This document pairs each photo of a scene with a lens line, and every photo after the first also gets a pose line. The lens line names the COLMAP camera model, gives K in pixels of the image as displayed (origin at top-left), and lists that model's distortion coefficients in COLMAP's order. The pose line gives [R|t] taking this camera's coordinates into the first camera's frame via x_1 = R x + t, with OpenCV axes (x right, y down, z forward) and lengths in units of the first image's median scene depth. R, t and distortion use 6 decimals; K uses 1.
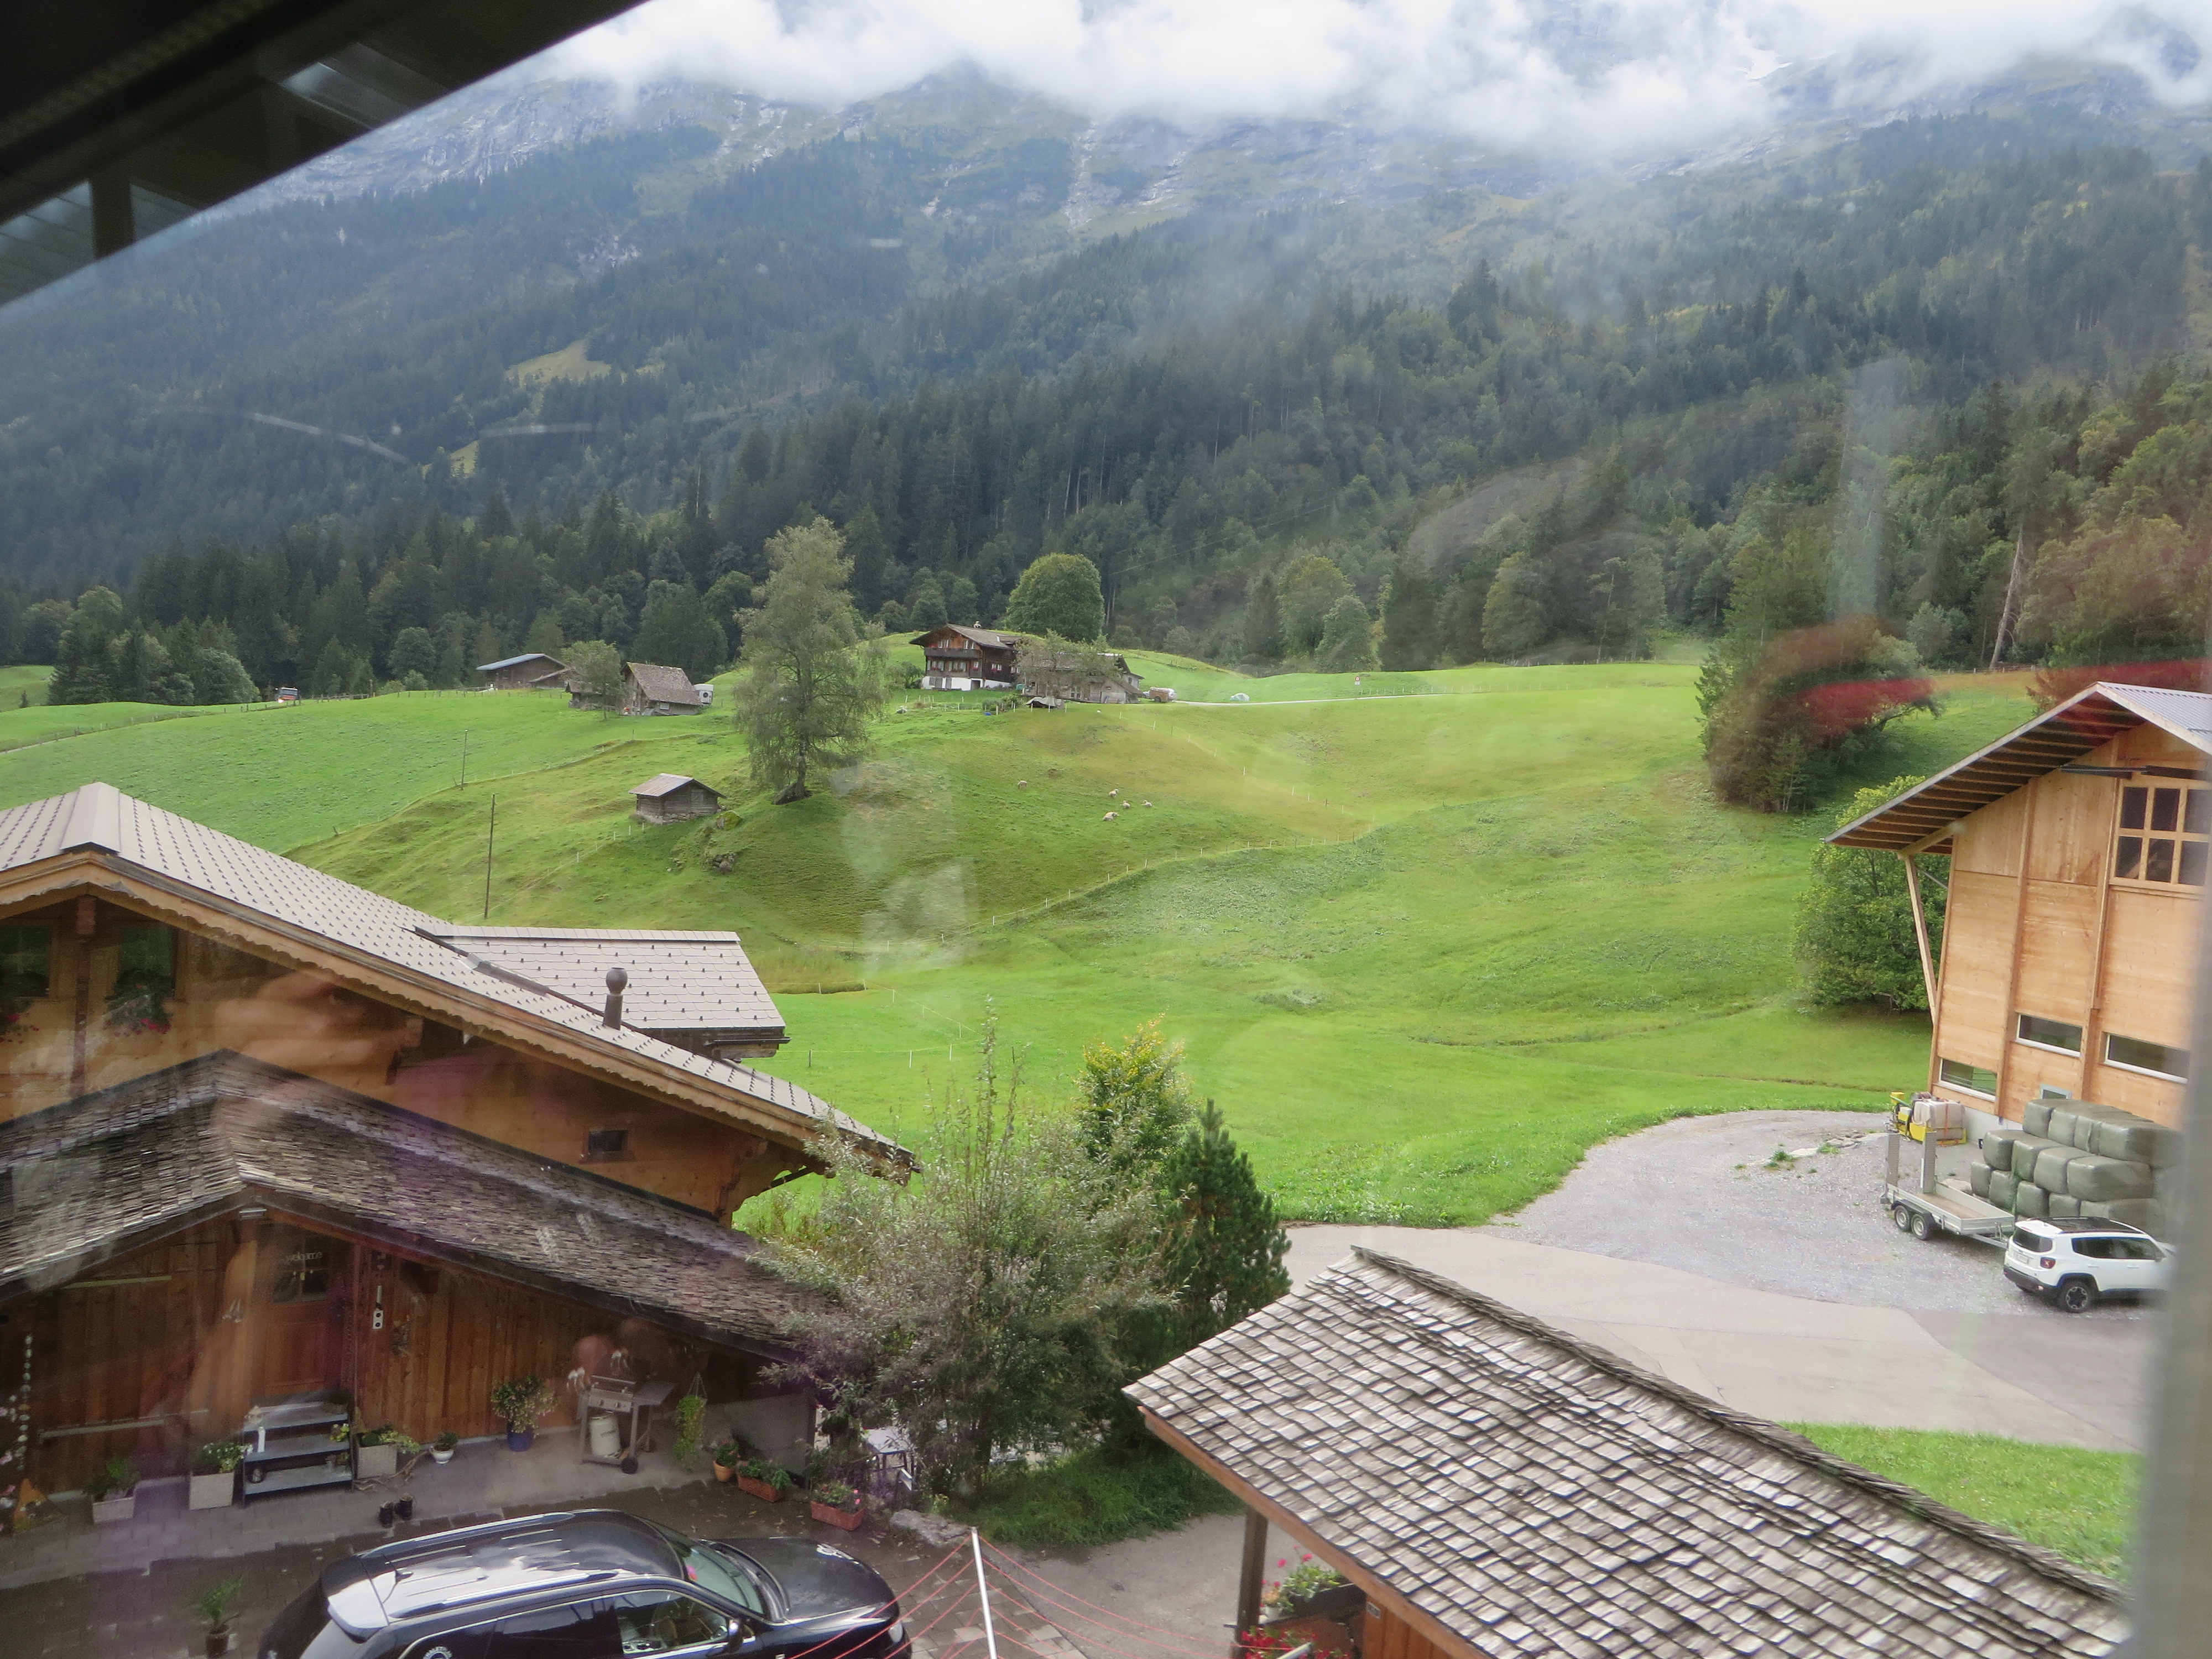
lens RADIAL K [[1641.3, 0, 1106.0], [0, 1641.3, 829.5], [0, 0, 1]] dist [-0.014563, -0.001237]
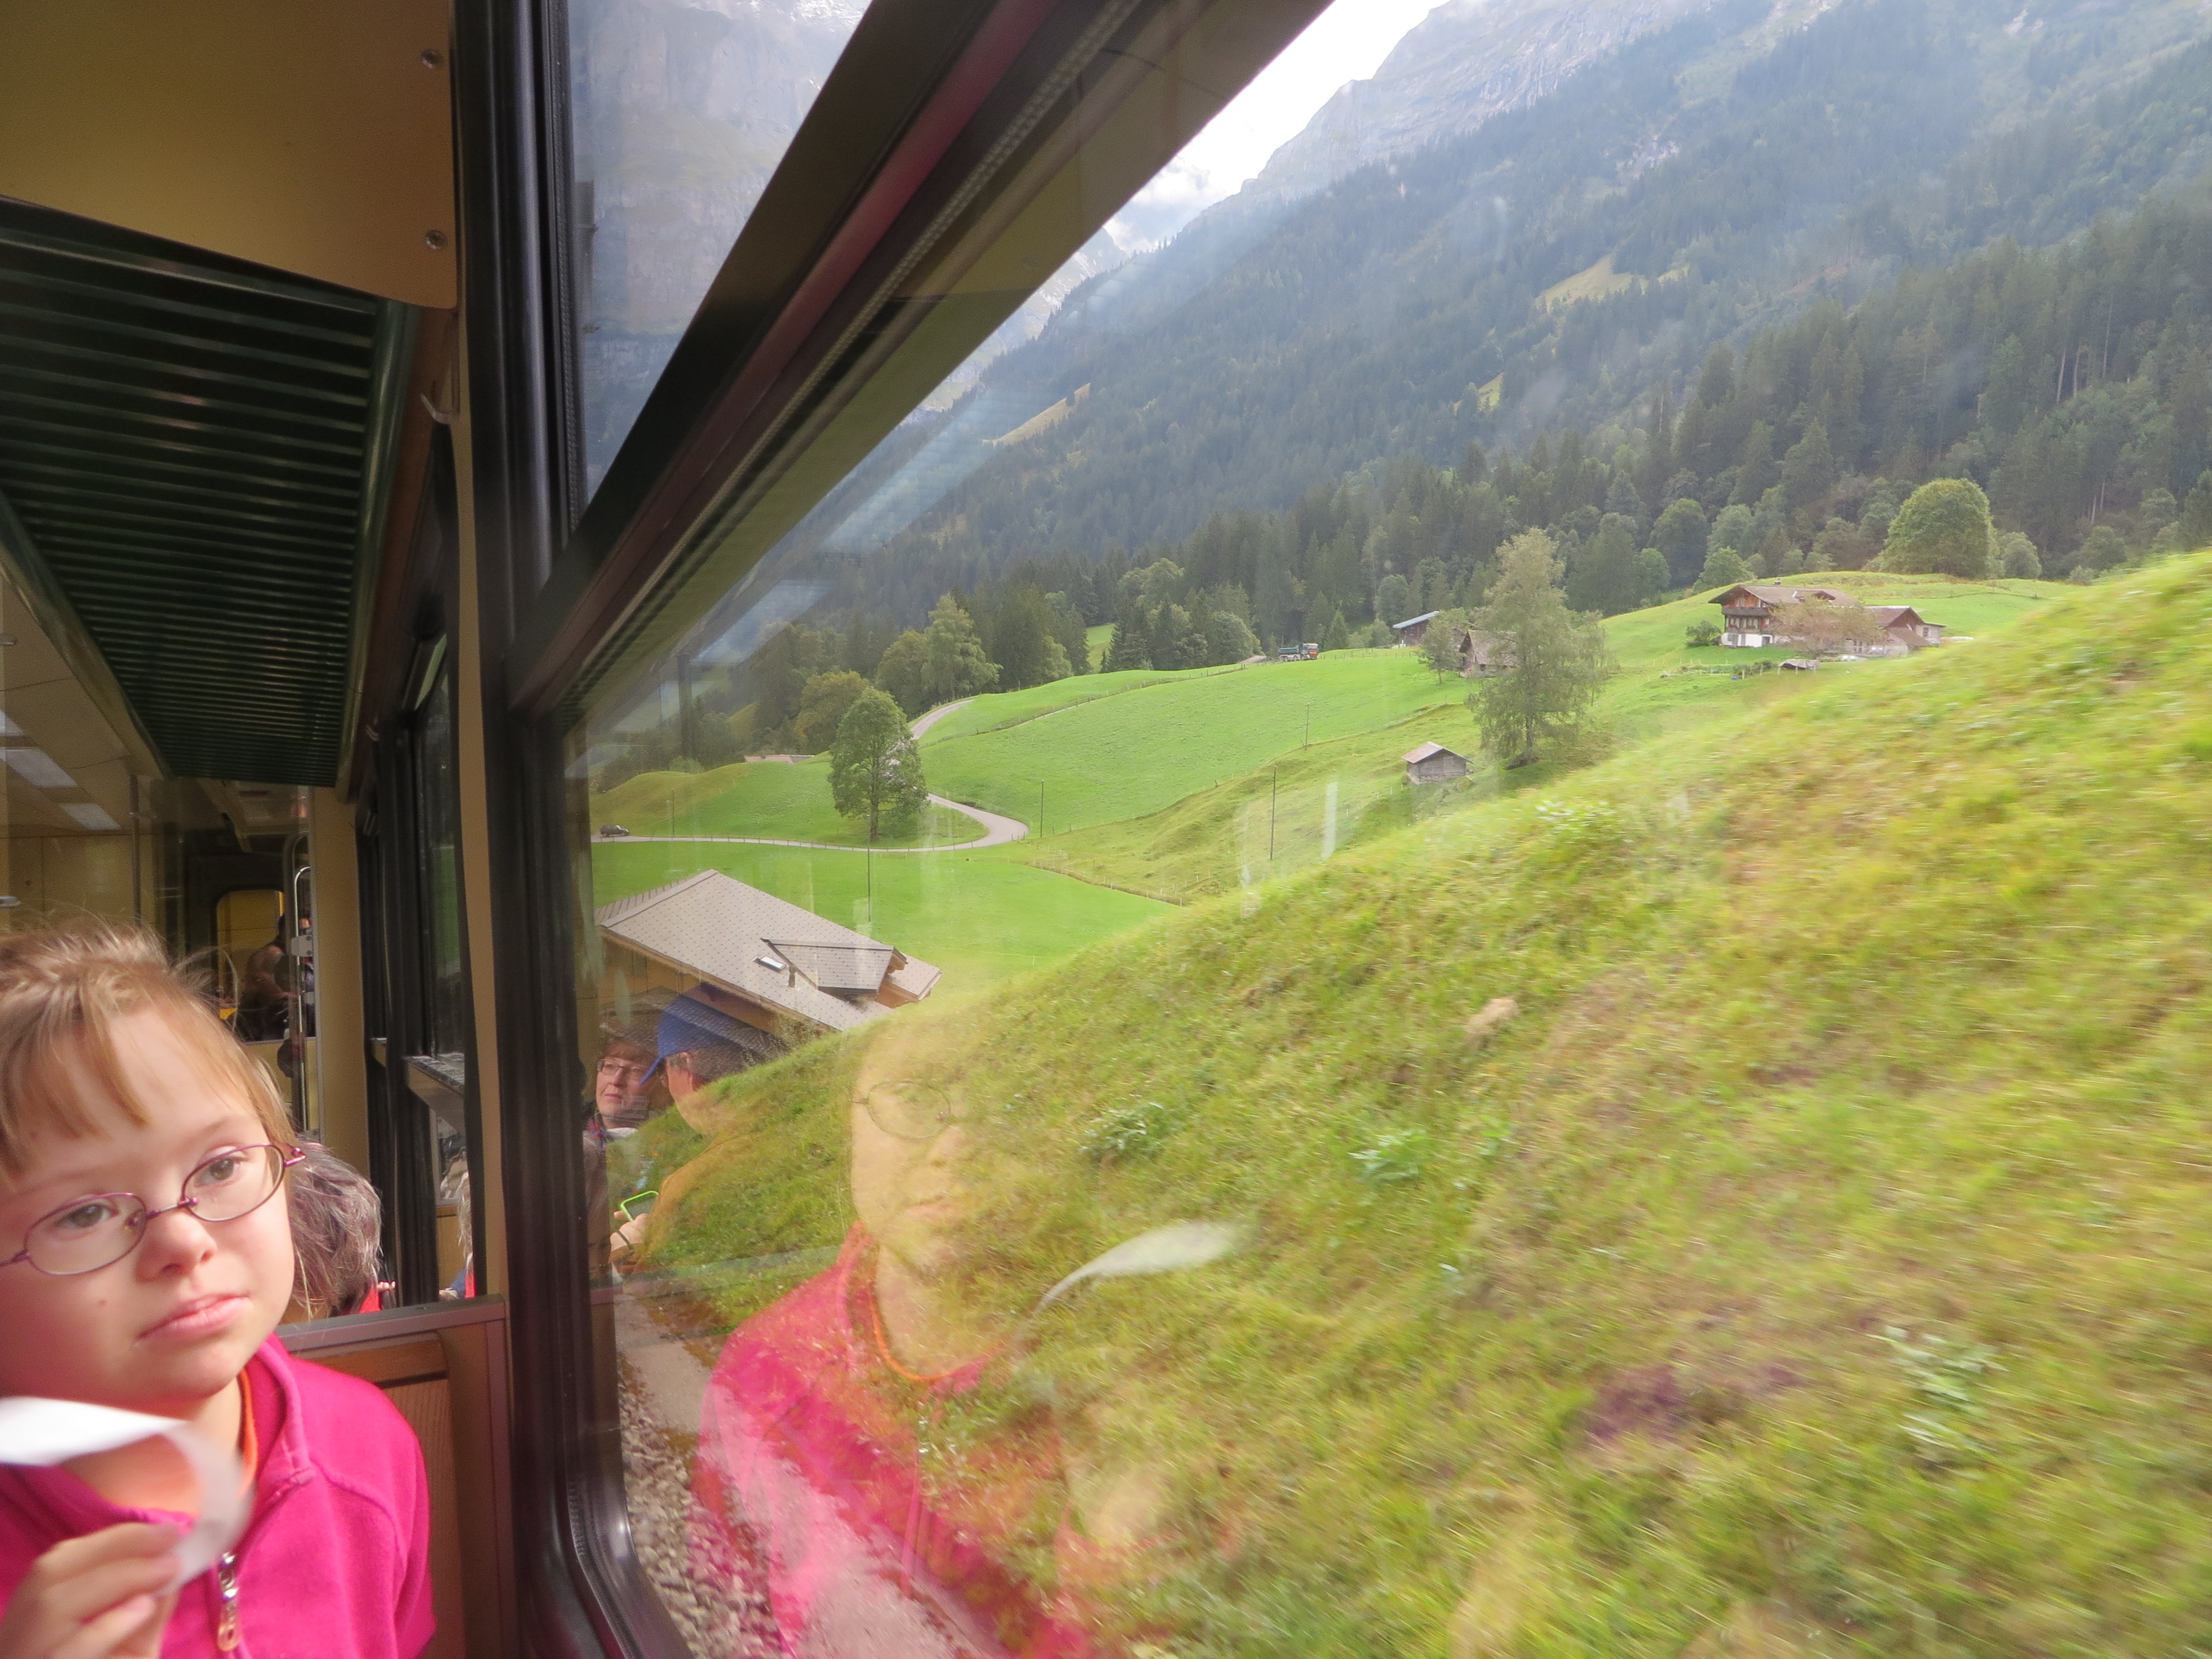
lens RADIAL K [[1626.7, 0, 1106.0], [0, 1626.7, 829.5], [0, 0, 1]] dist [-0.020848, -0.003145]
pose [[0.806327, 0.027057, -0.590851, 0.090038], [0.010352, 0.998155, 0.059836, -0.015695], [0.591379, -0.054364, 0.804559, -0.042247]]
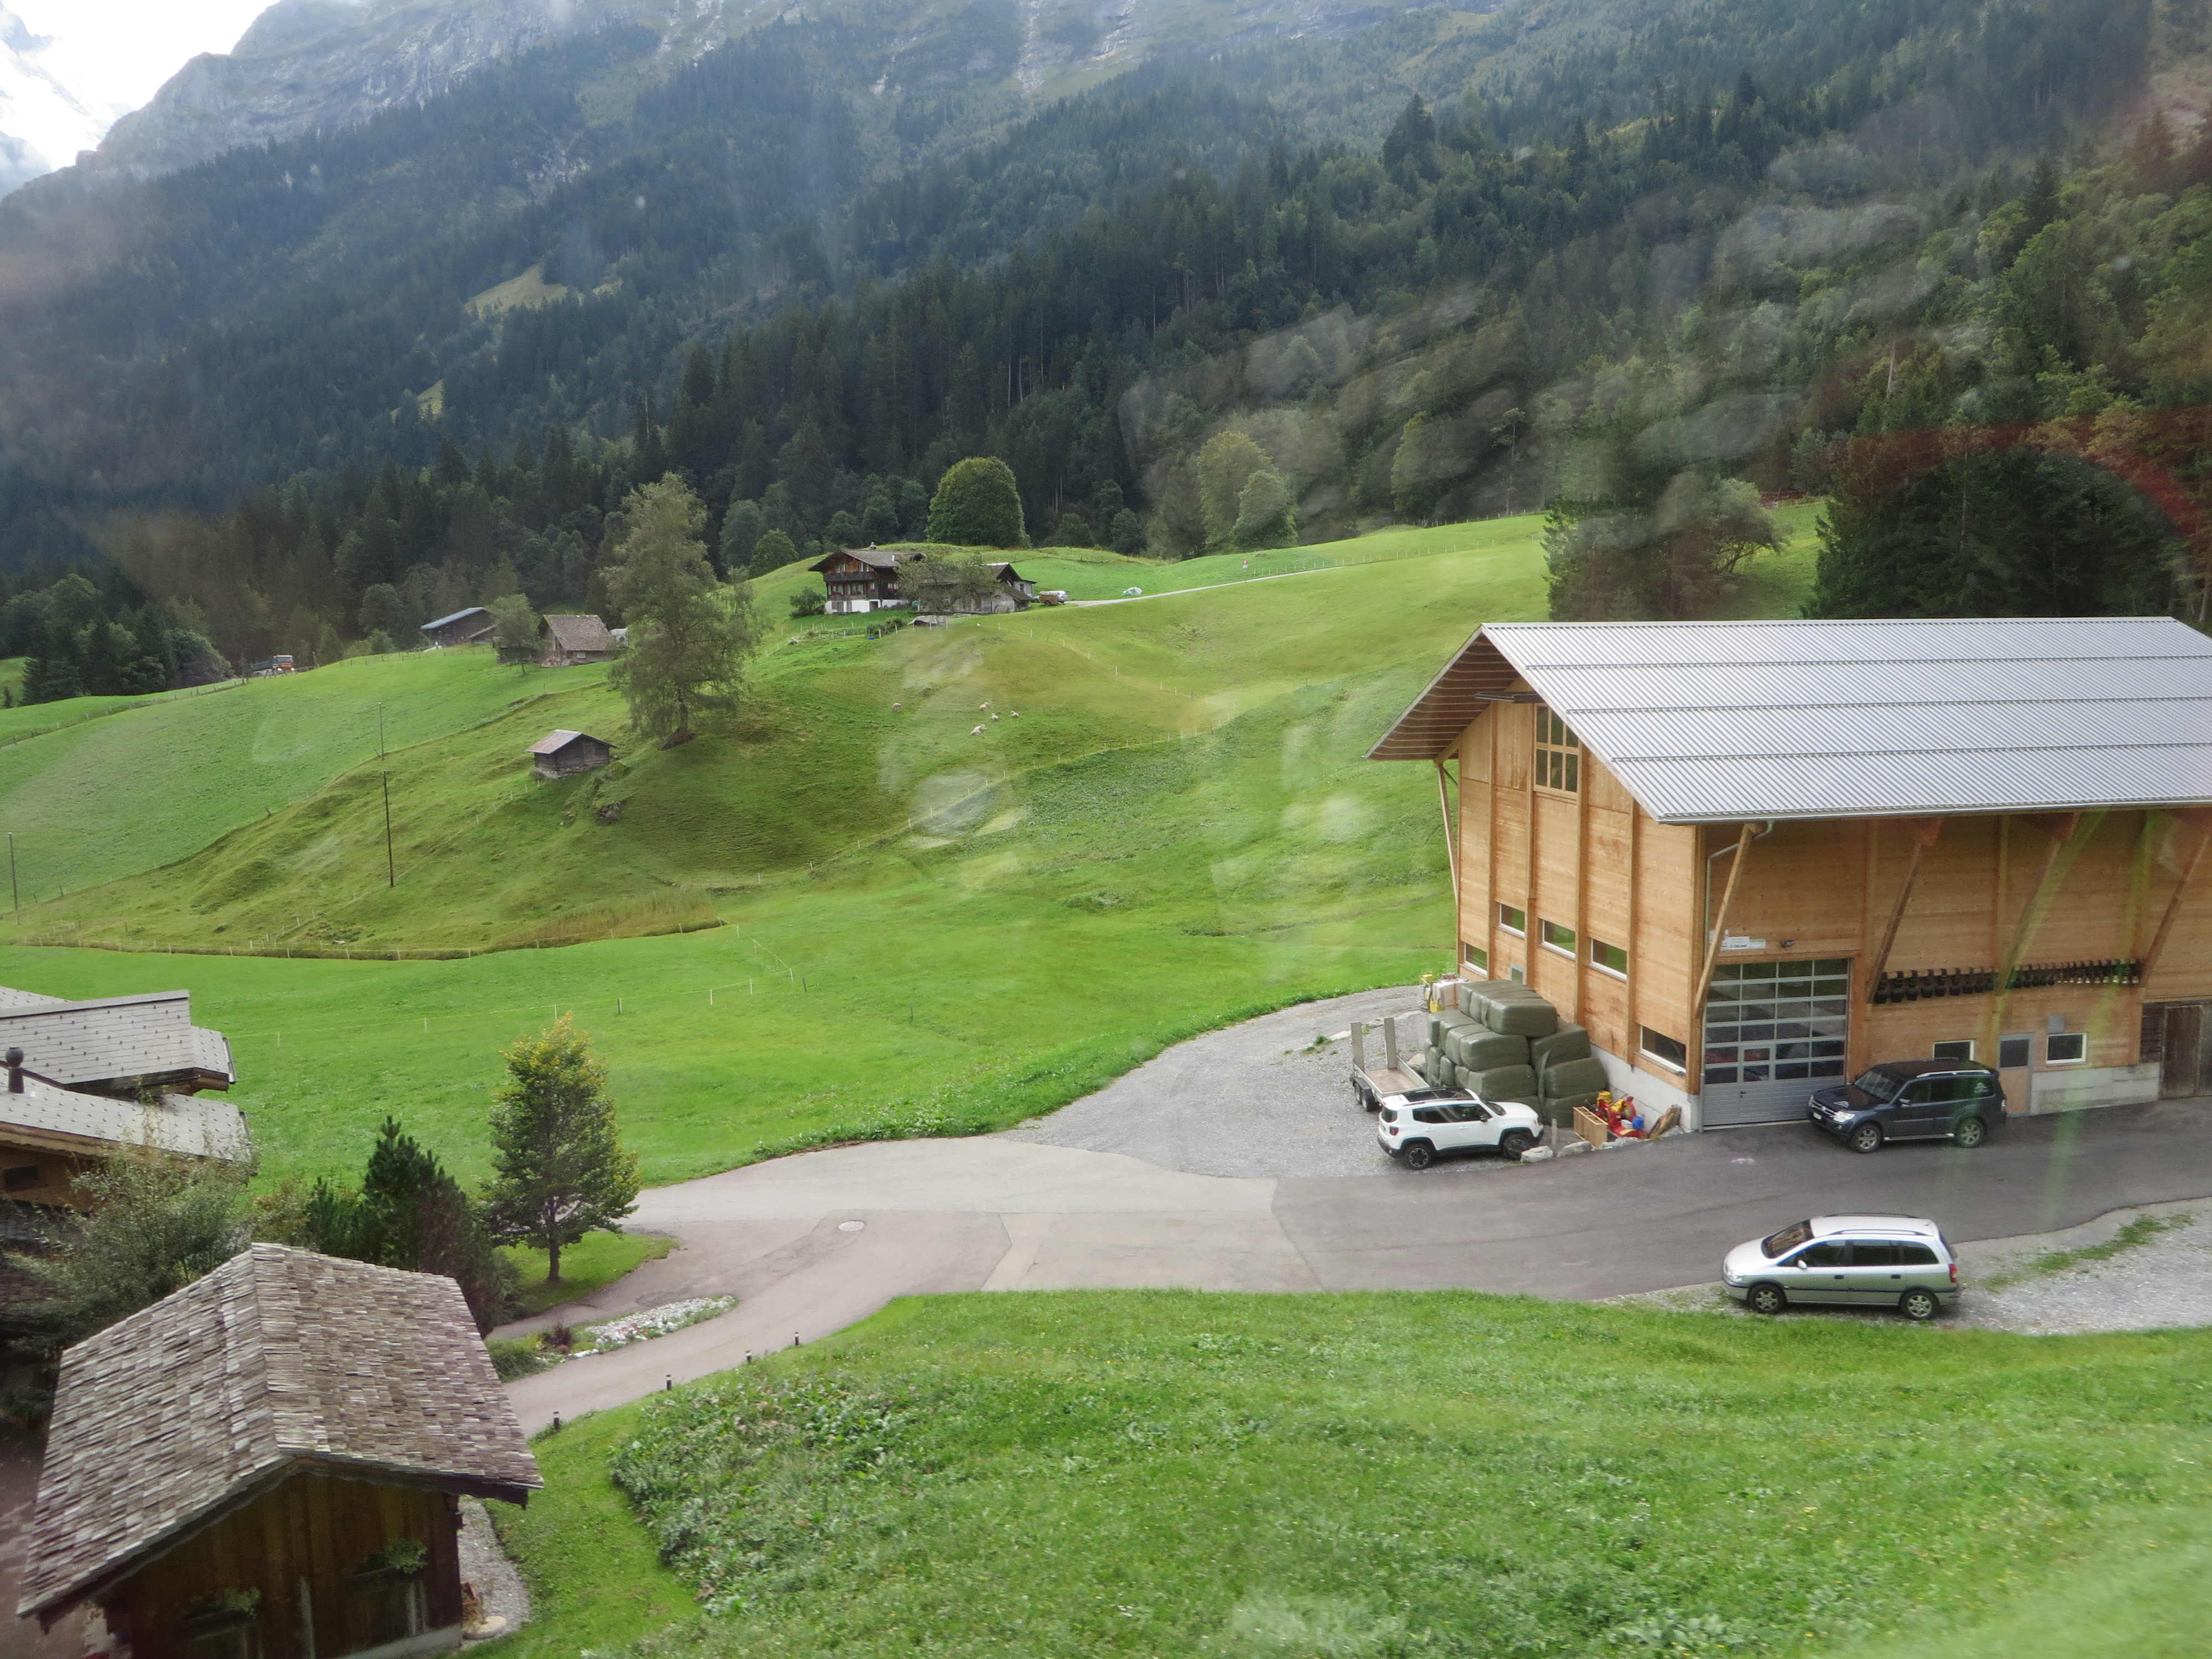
lens RADIAL K [[1641.3, 0, 1106.0], [0, 1641.3, 829.5], [0, 0, 1]] dist [-0.014563, -0.001237]
pose [[0.995182, -0.095193, -0.023489, 0.035148], [0.096723, 0.992398, 0.076103, -0.005881], [0.016066, -0.078008, 0.996823, -0.016819]]
